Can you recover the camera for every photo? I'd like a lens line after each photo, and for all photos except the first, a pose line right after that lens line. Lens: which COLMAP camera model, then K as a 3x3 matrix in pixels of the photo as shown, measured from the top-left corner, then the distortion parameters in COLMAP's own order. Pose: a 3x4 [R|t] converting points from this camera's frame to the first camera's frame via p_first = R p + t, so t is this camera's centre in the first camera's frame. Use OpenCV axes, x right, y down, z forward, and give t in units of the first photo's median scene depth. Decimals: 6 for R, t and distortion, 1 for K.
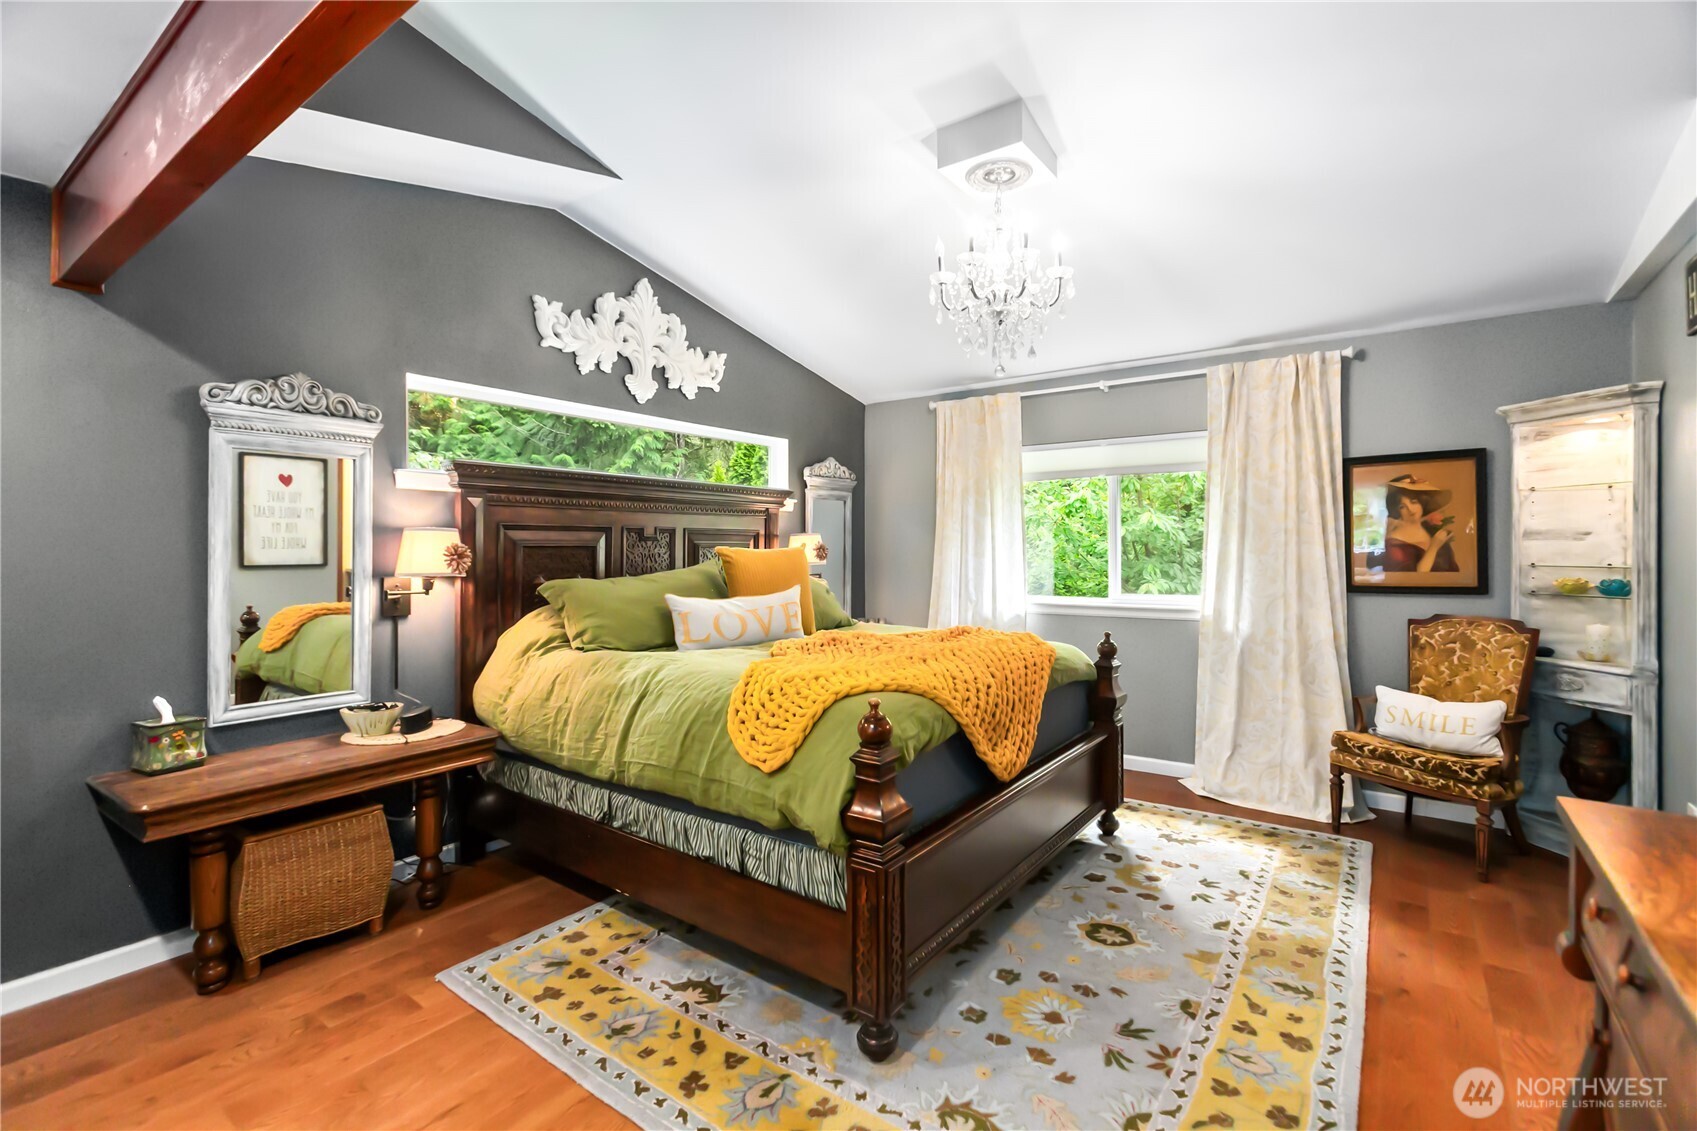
lens RADIAL K [[755.6, 0, 889.5], [0, 755.6, 544.0], [0, 0, 1]] dist [-0.000796, 0.002473]
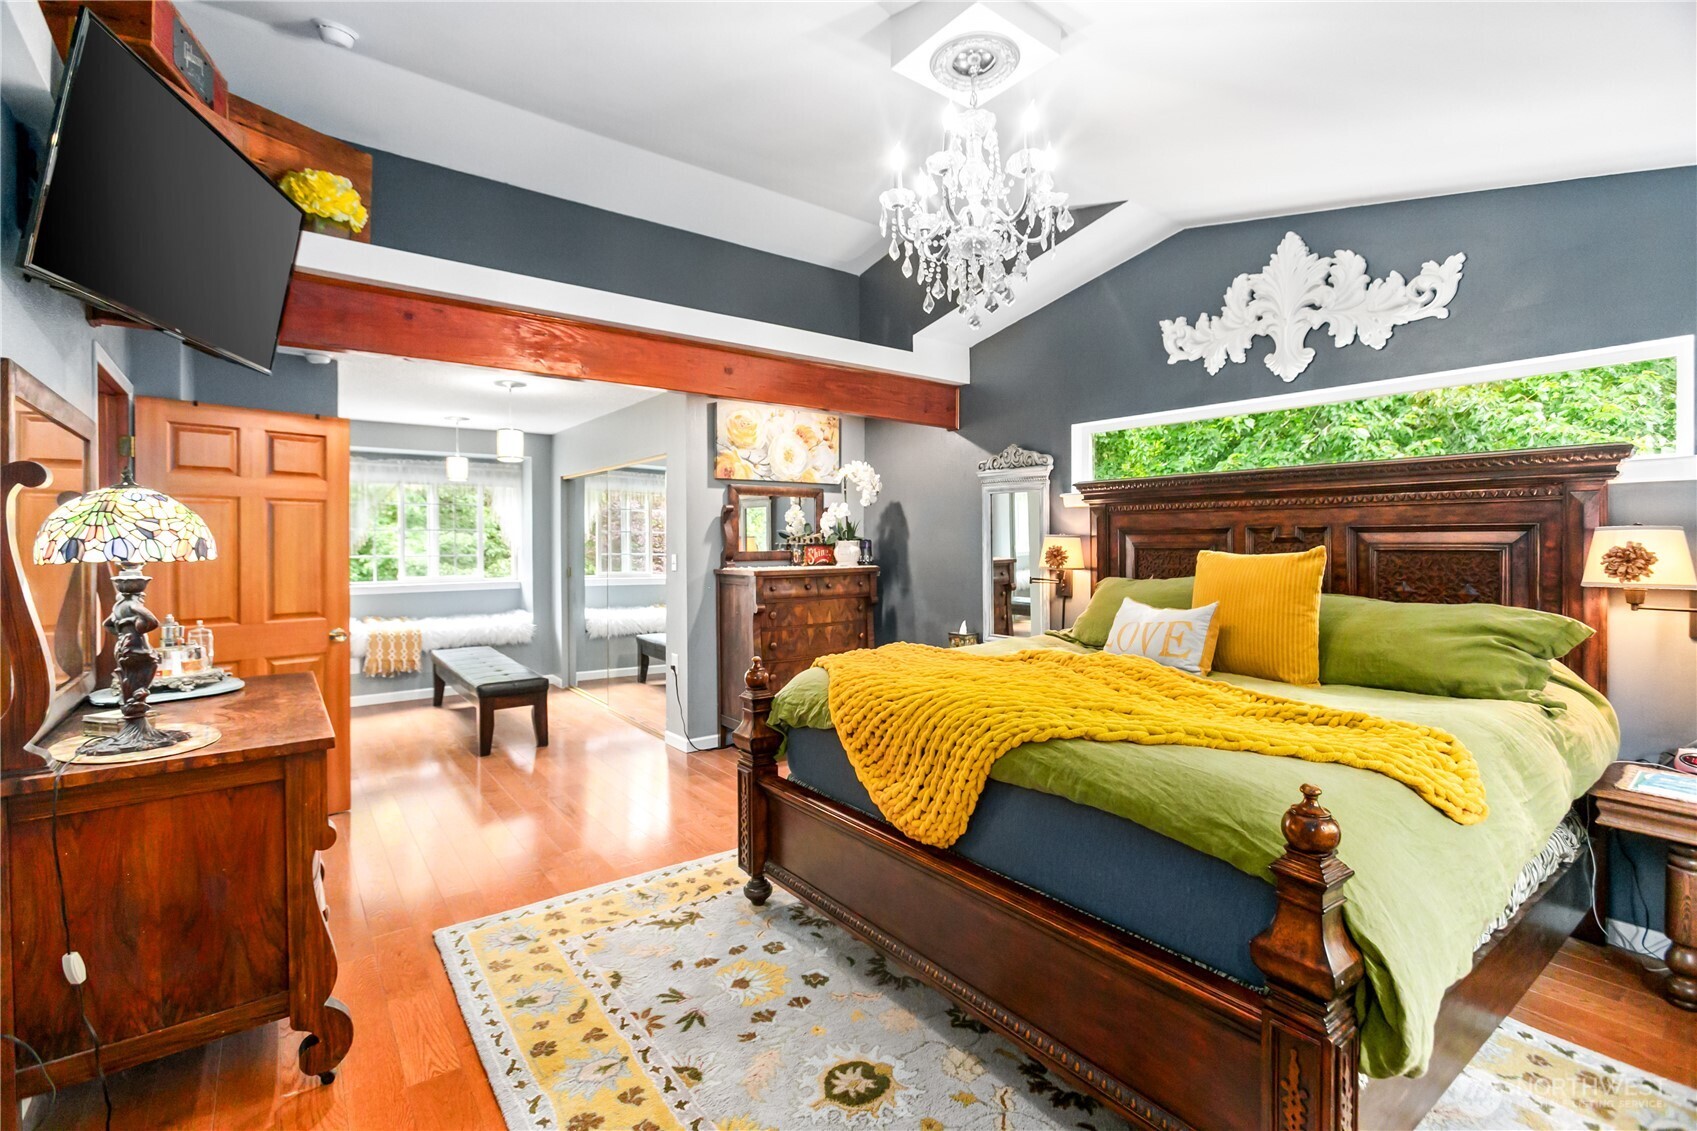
lens RADIAL K [[755.6, 0, 824.2], [0, 755.6, 544.4], [0, 0, 1]] dist [-0.000796, 0.002473]
pose [[-0.334564, 0.004193, -0.942364, 0.955128], [0.001569, 0.999991, 0.003892, -0.010853], [0.942372, -0.000176, -0.334568, 1.171269]]
